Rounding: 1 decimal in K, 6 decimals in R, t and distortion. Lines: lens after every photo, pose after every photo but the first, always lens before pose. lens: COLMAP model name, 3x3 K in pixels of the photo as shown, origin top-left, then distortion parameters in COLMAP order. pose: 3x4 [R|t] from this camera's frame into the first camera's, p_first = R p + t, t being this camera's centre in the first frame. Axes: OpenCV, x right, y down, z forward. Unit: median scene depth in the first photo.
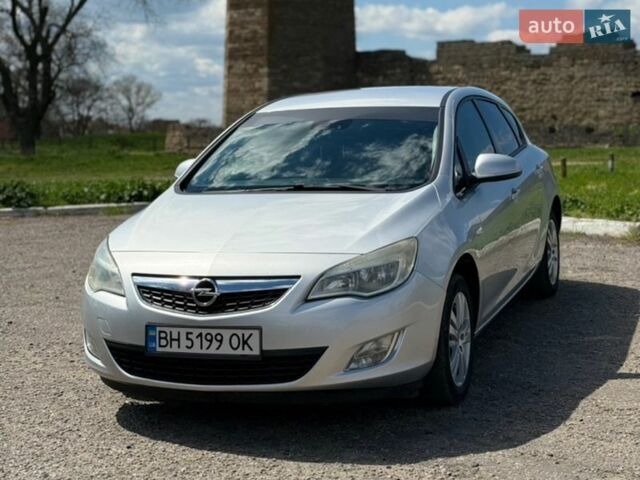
lens RADIAL K [[1319.2, 0, 320.6], [0, 1319.2, 236.2], [0, 0, 1]] dist [0.201257, 0.000000]
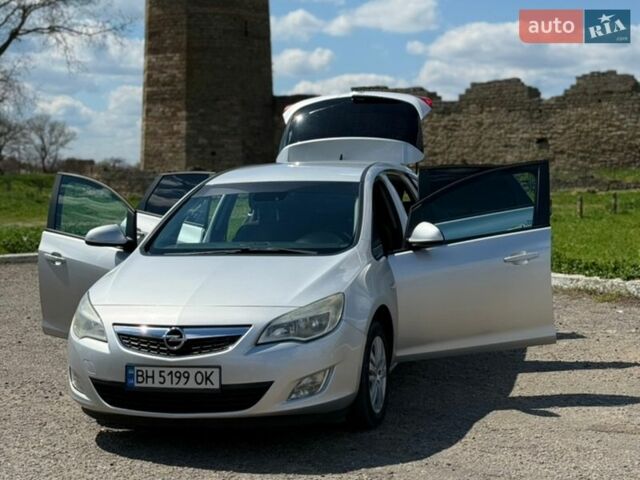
lens RADIAL K [[1319.2, 0, 319.5], [0, 1319.2, 242.9], [0, 0, 1]] dist [0.201257, 0.000000]
pose [[0.997994, -0.001487, 0.063293, -0.026721], [0.003035, 0.999698, -0.024372, -0.014968], [-0.063237, 0.024515, 0.997697, -0.227875]]
